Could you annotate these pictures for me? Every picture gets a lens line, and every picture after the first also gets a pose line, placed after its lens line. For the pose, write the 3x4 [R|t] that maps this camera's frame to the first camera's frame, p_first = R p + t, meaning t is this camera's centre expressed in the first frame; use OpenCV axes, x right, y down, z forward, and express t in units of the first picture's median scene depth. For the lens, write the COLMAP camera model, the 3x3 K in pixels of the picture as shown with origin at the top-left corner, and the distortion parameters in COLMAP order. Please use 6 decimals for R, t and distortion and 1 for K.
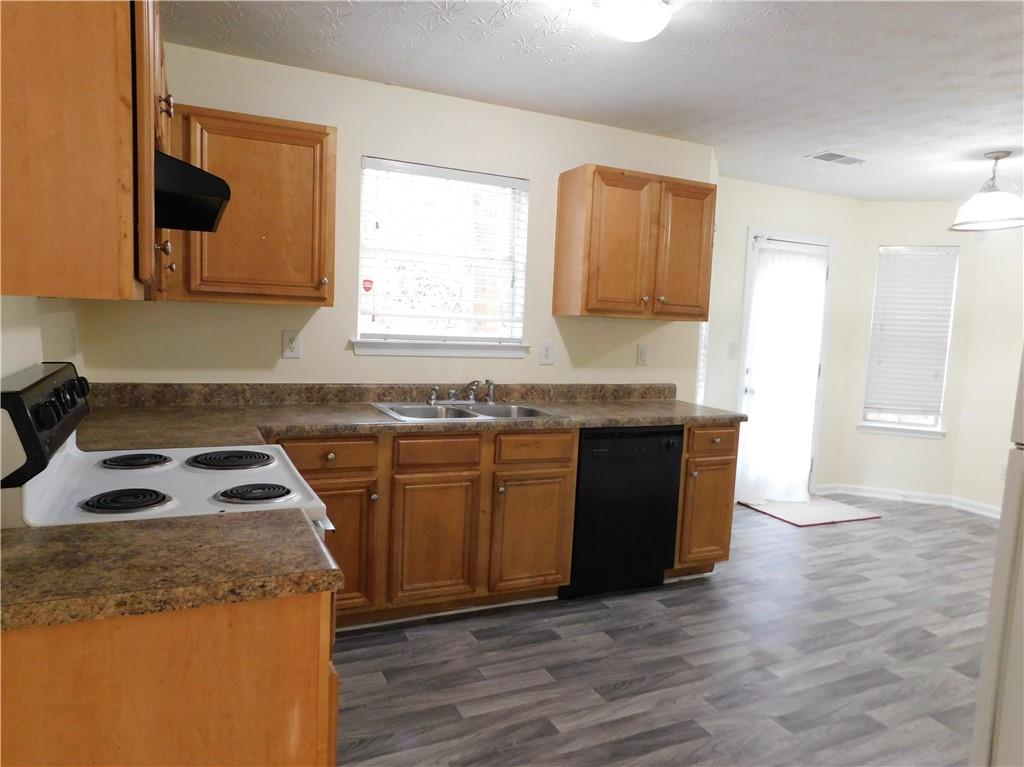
lens RADIAL K [[689.4, 0, 520.3], [0, 689.4, 388.0], [0, 0, 1]] dist [-0.022998, 0.022427]
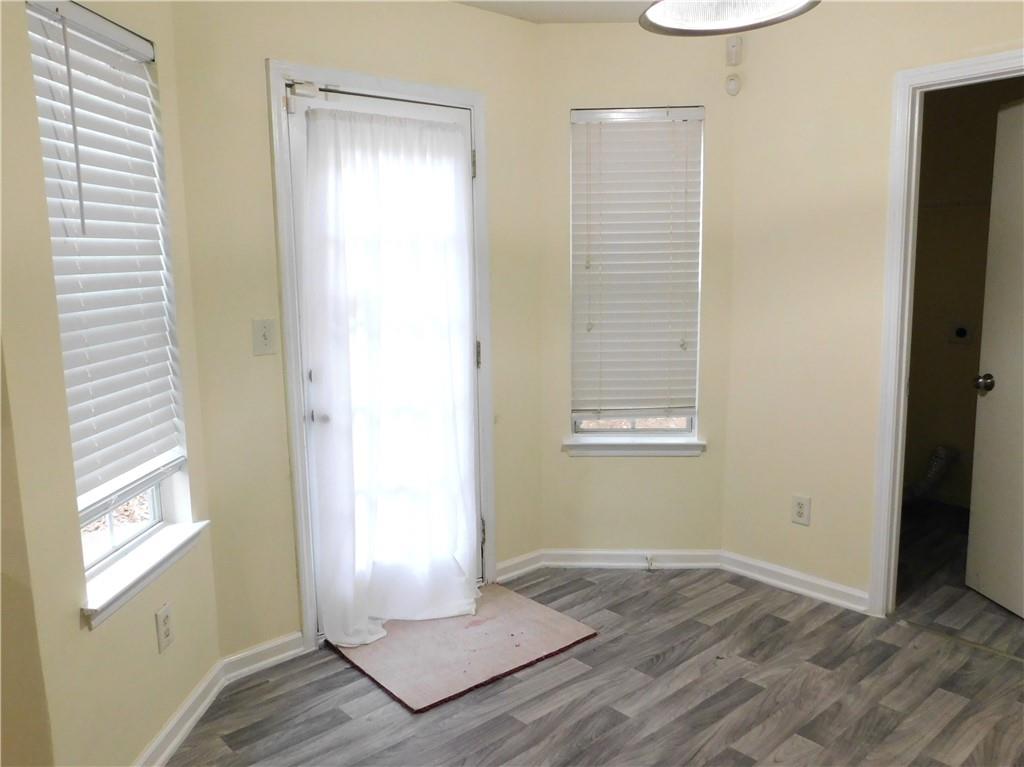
lens RADIAL K [[808.0, 0, 503.8], [0, 808.0, 388.9], [0, 0, 1]] dist [-0.059974, 0.063854]
pose [[0.962171, -0.099022, 0.253814, 0.422882], [0.082926, 0.993851, 0.073376, -0.060364], [-0.259519, -0.049552, 0.964466, 0.578572]]
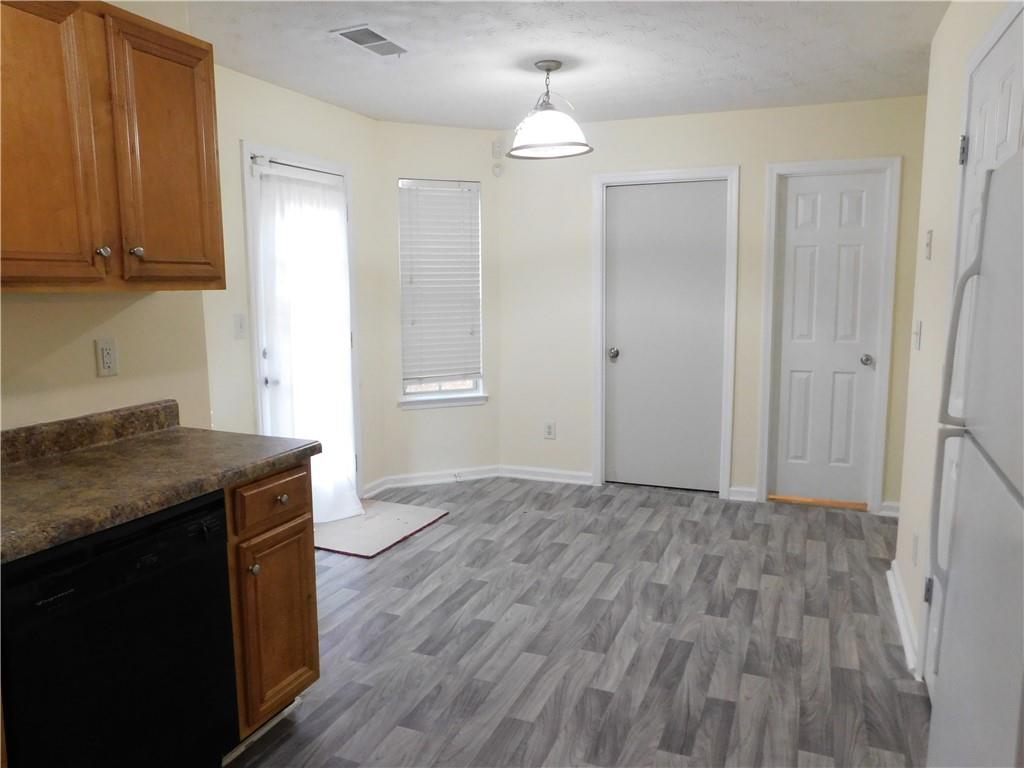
lens RADIAL K [[745.9, 0, 521.7], [0, 745.9, 386.5], [0, 0, 1]] dist [-0.050169, 0.043356]
pose [[0.742835, -0.140700, 0.654523, 0.039056], [0.104613, 0.990051, 0.094099, -0.046610], [-0.661251, -0.001429, 0.750164, 0.360196]]
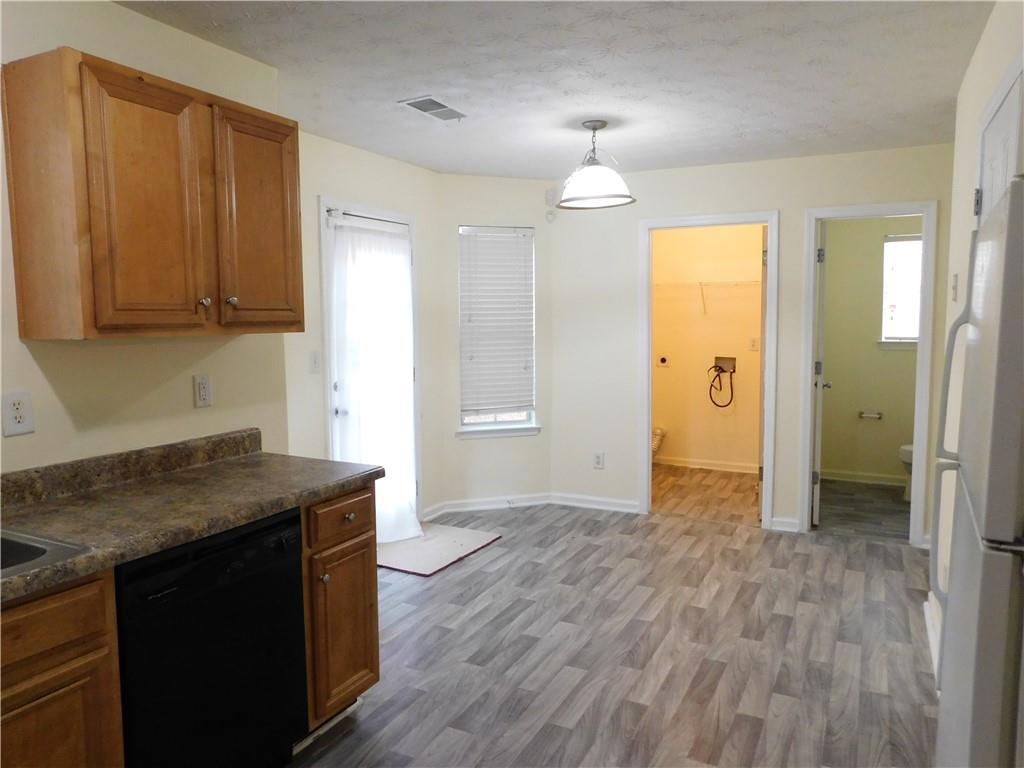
lens RADIAL K [[726.3, 0, 519.9], [0, 726.3, 385.7], [0, 0, 1]] dist [-0.048047, 0.038524]
pose [[0.795004, -0.107664, 0.596974, 0.018340], [0.102633, 0.993809, 0.042555, -0.051673], [-0.597859, 0.027437, 0.801131, 0.315334]]
